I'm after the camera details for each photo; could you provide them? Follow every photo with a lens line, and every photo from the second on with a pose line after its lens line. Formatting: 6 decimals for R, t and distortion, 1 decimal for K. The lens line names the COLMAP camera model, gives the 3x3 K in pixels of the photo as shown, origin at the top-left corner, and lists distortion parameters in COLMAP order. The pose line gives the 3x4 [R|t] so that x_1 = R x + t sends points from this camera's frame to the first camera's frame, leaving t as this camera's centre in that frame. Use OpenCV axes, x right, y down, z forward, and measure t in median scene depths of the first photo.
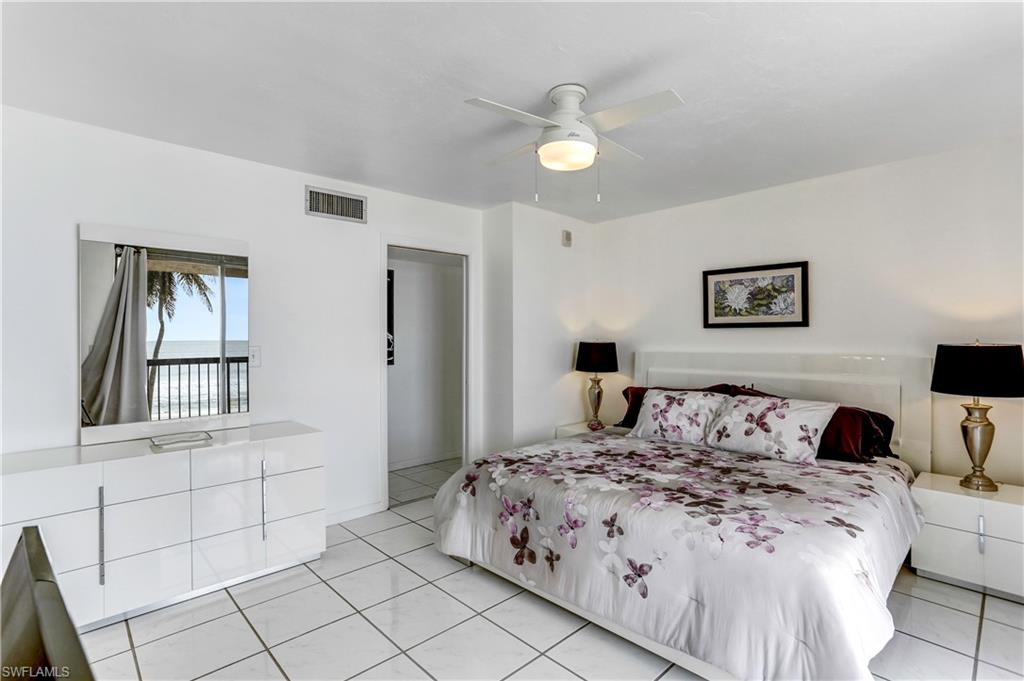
lens RADIAL K [[495.1, 0, 511.3], [0, 495.1, 337.7], [0, 0, 1]] dist [-0.044958, 0.024006]
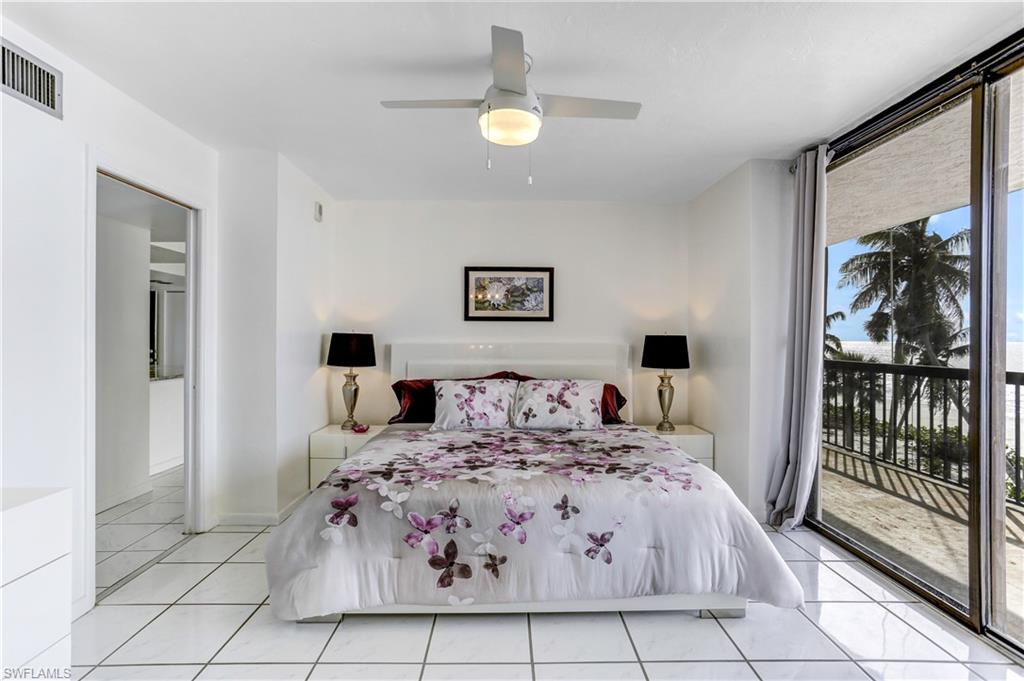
lens RADIAL K [[495.1, 0, 513.4], [0, 495.1, 341.1], [0, 0, 1]] dist [-0.044958, 0.024006]
pose [[0.676441, 0.001126, 0.736496, -0.489721], [-0.006270, 0.999971, 0.004229, 0.029042], [-0.736470, -0.007479, 0.676429, 0.315197]]
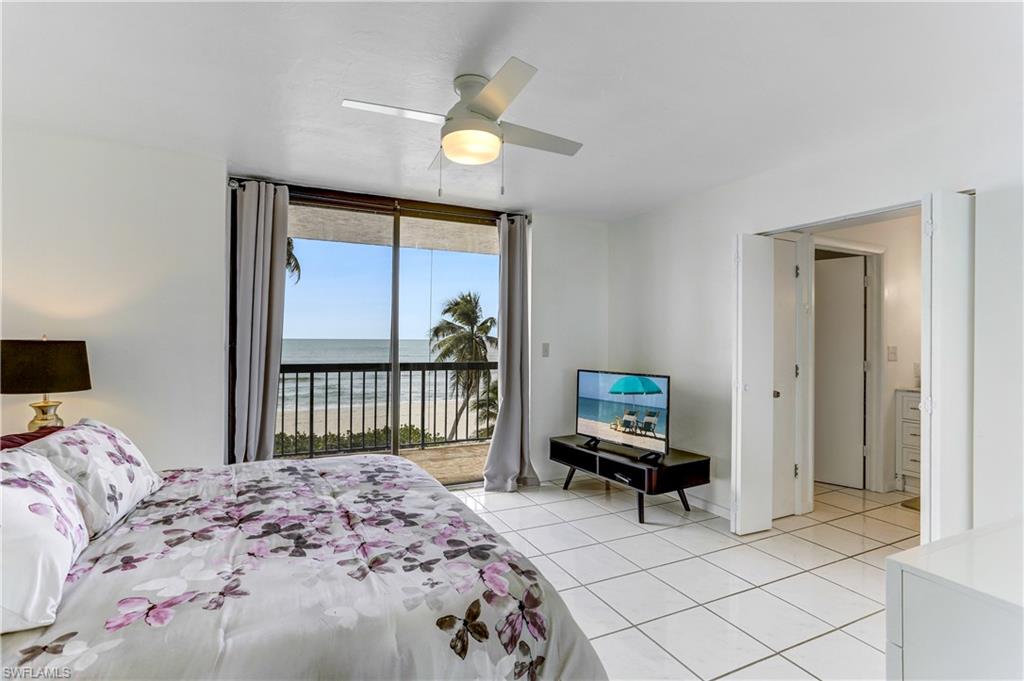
lens RADIAL K [[495.1, 0, 511.7], [0, 495.1, 338.6], [0, 0, 1]] dist [-0.044958, 0.024006]
pose [[-0.950747, -0.004103, 0.309942, -0.227964], [-0.004571, 0.999989, -0.000783, 0.006754], [-0.309936, -0.002161, -0.950755, 1.641134]]
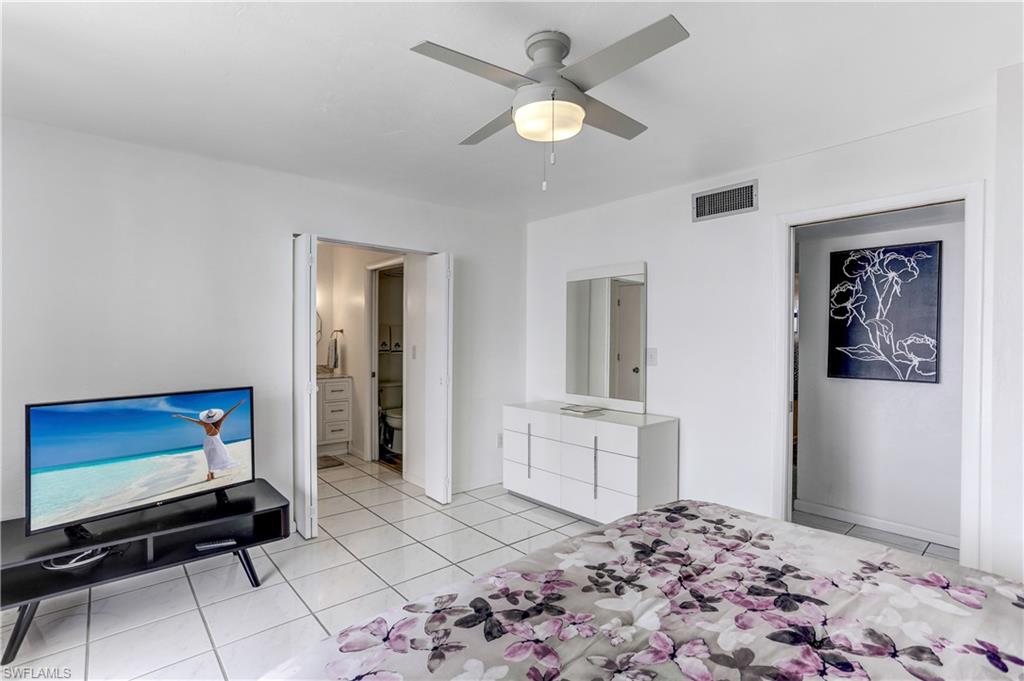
lens RADIAL K [[495.1, 0, 514.5], [0, 495.1, 336.7], [0, 0, 1]] dist [-0.044958, 0.024006]
pose [[-0.044047, 0.001452, -0.999028, 0.802228], [-0.008192, 0.999965, 0.001815, -0.010558], [0.998996, 0.008264, -0.044034, 0.849051]]
